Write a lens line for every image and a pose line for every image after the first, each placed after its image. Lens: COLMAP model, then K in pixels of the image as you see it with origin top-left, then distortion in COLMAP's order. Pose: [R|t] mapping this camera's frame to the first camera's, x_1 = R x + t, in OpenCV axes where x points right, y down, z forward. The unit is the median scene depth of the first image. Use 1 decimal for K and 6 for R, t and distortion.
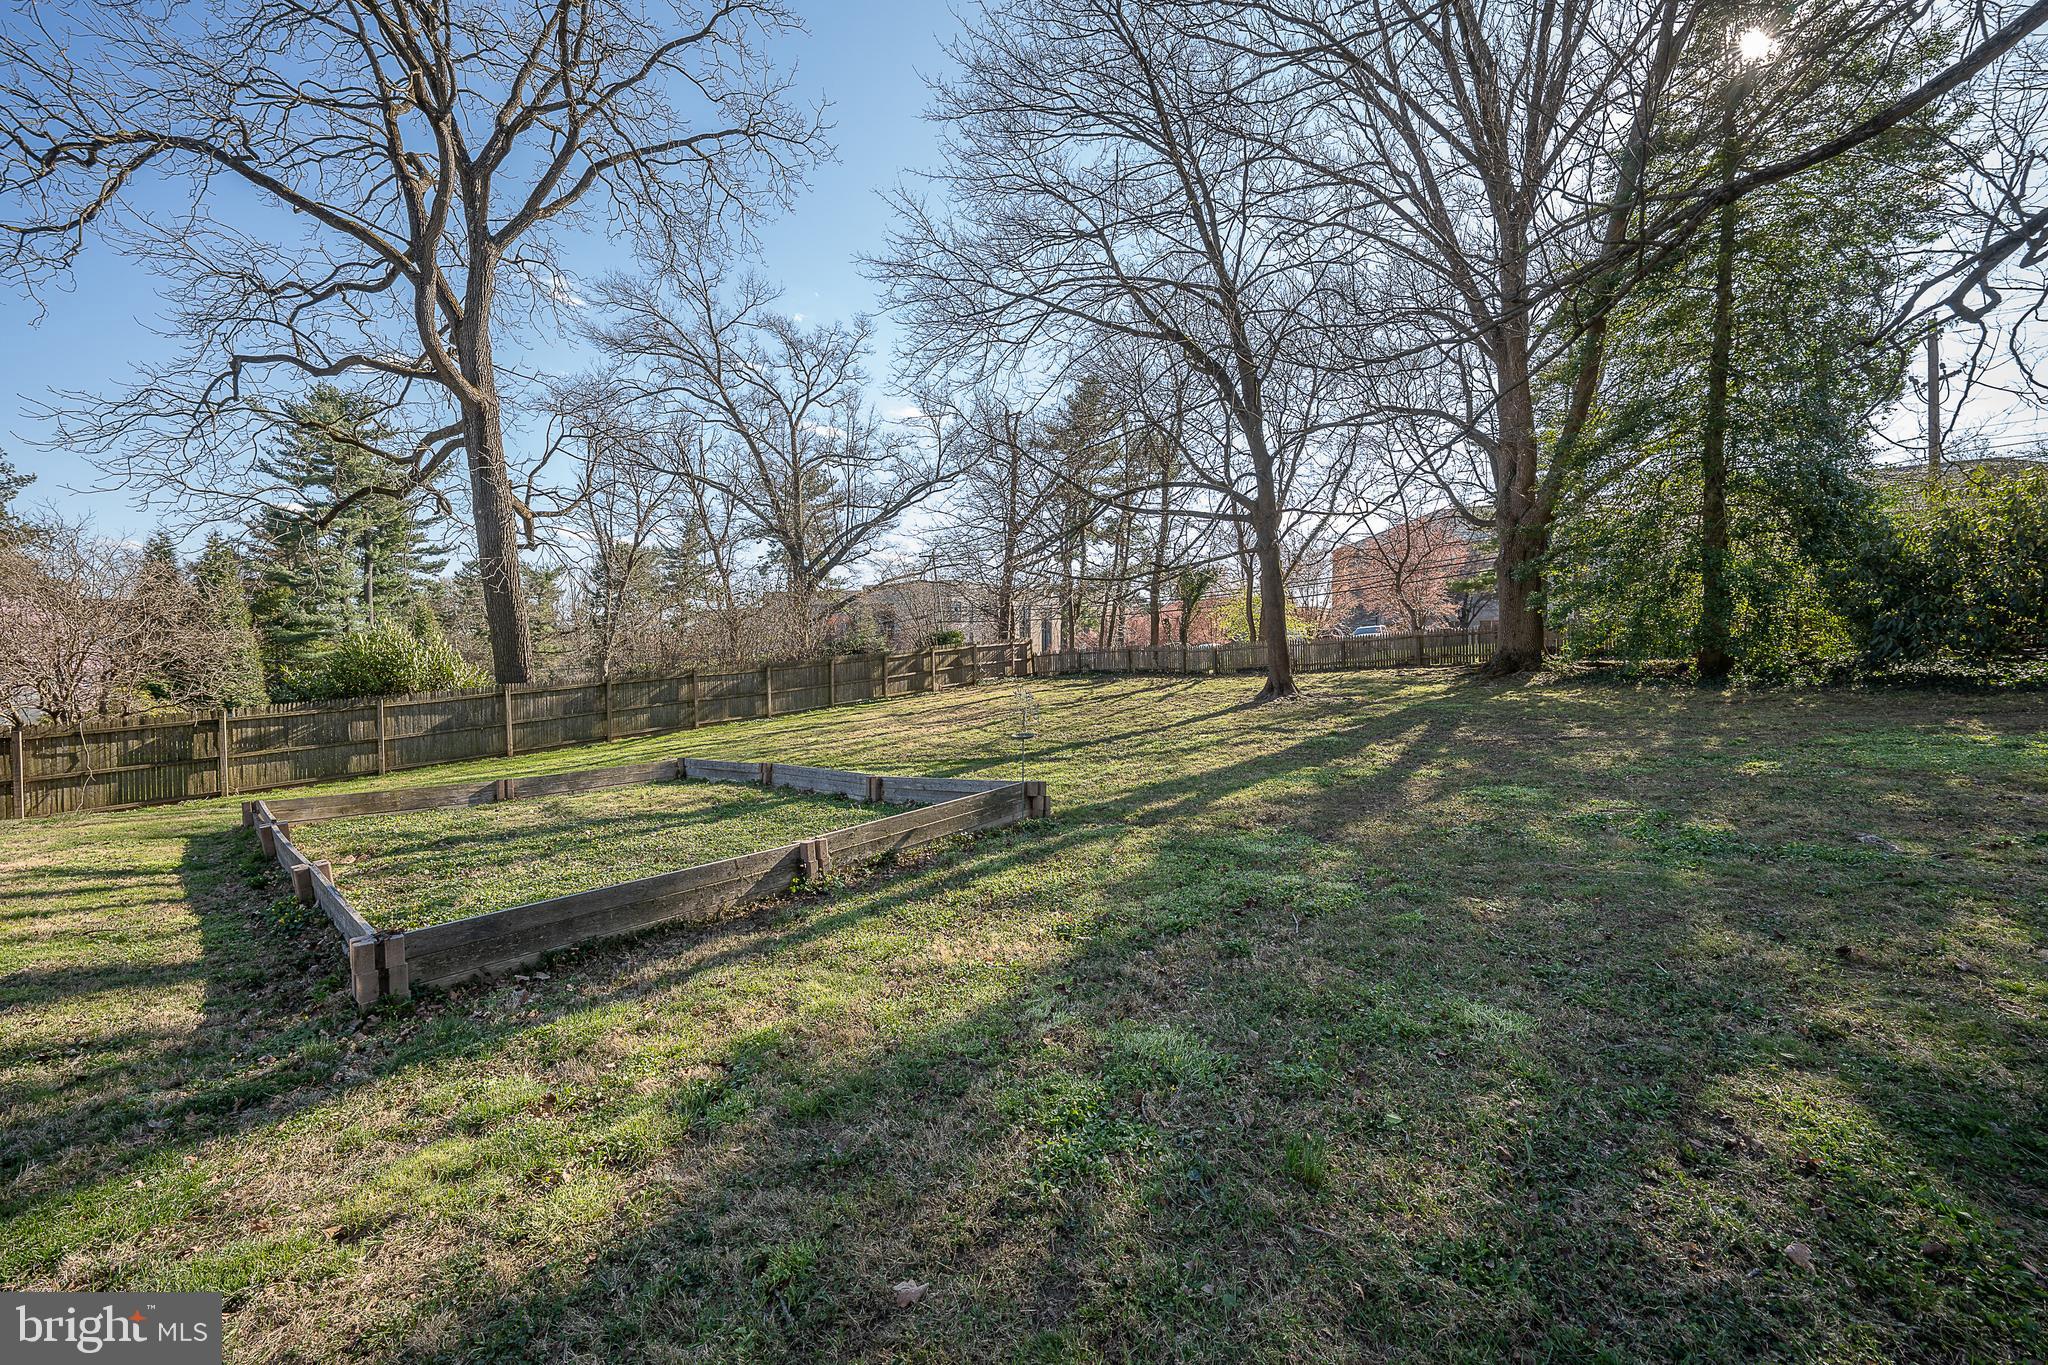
lens RADIAL K [[766.8, 0, 1029.0], [0, 766.8, 680.0], [0, 0, 1]] dist [-0.019050, 0.004981]
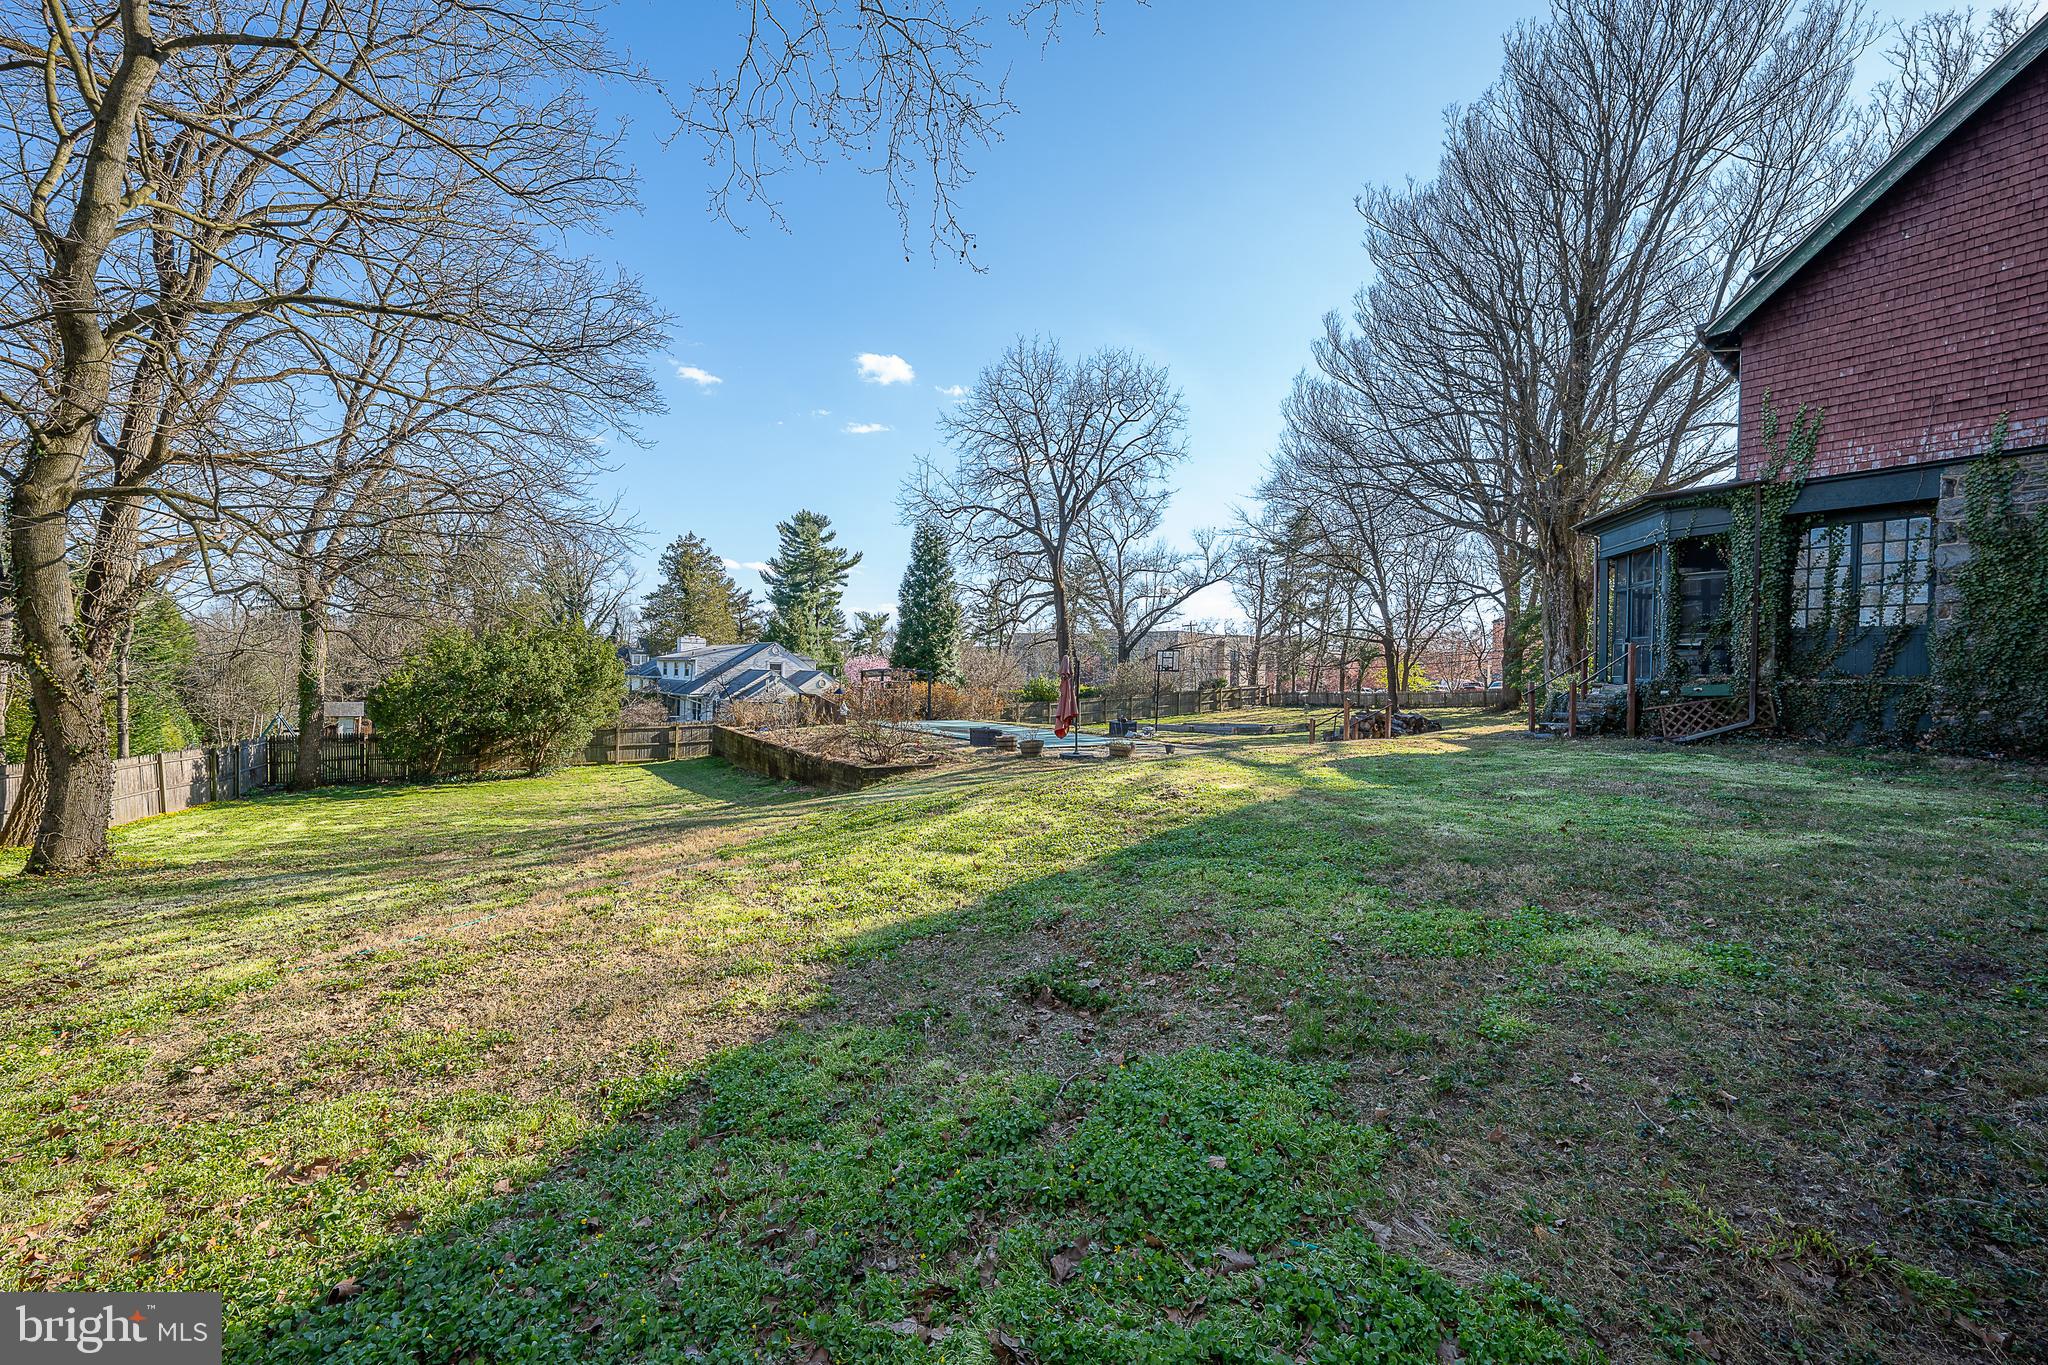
lens RADIAL K [[766.8, 0, 1032.6], [0, 766.8, 676.7], [0, 0, 1]] dist [-0.019050, 0.004981]
pose [[0.973123, 0.031006, -0.228187, -0.255135], [-0.041404, 0.998304, -0.040921, 0.047968], [0.226531, 0.049269, 0.972757, -1.736049]]
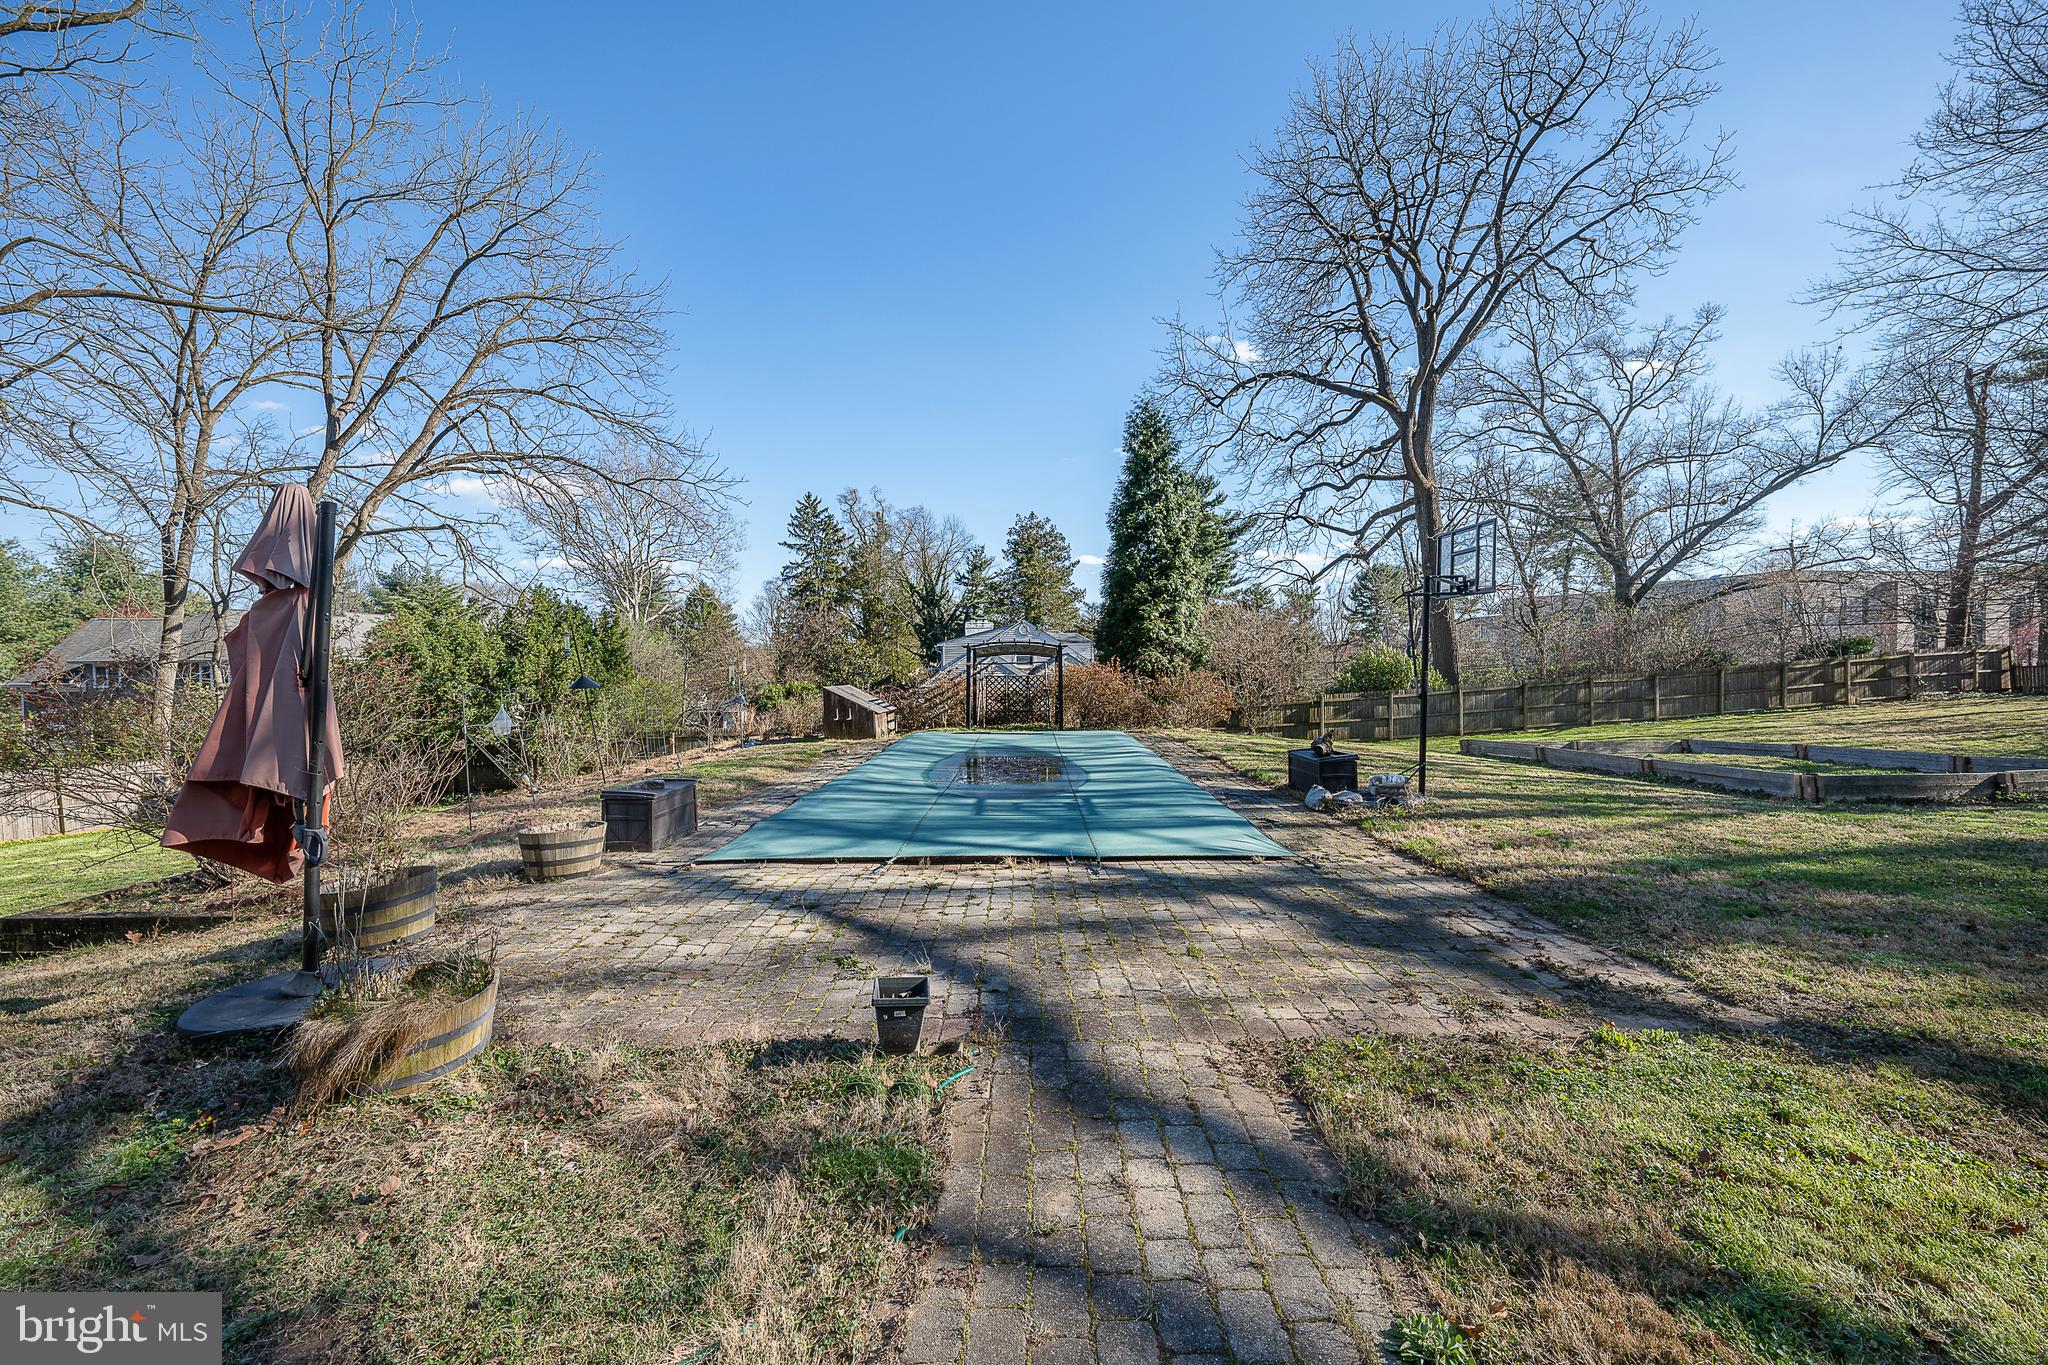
lens RADIAL K [[766.8, 0, 1028.0], [0, 766.8, 676.4], [0, 0, 1]] dist [-0.019050, 0.004981]
pose [[0.656654, 0.010957, -0.754113, -0.152940], [-0.025760, 0.999637, -0.007906, 0.023408], [0.753752, 0.024617, 0.656698, -0.572836]]
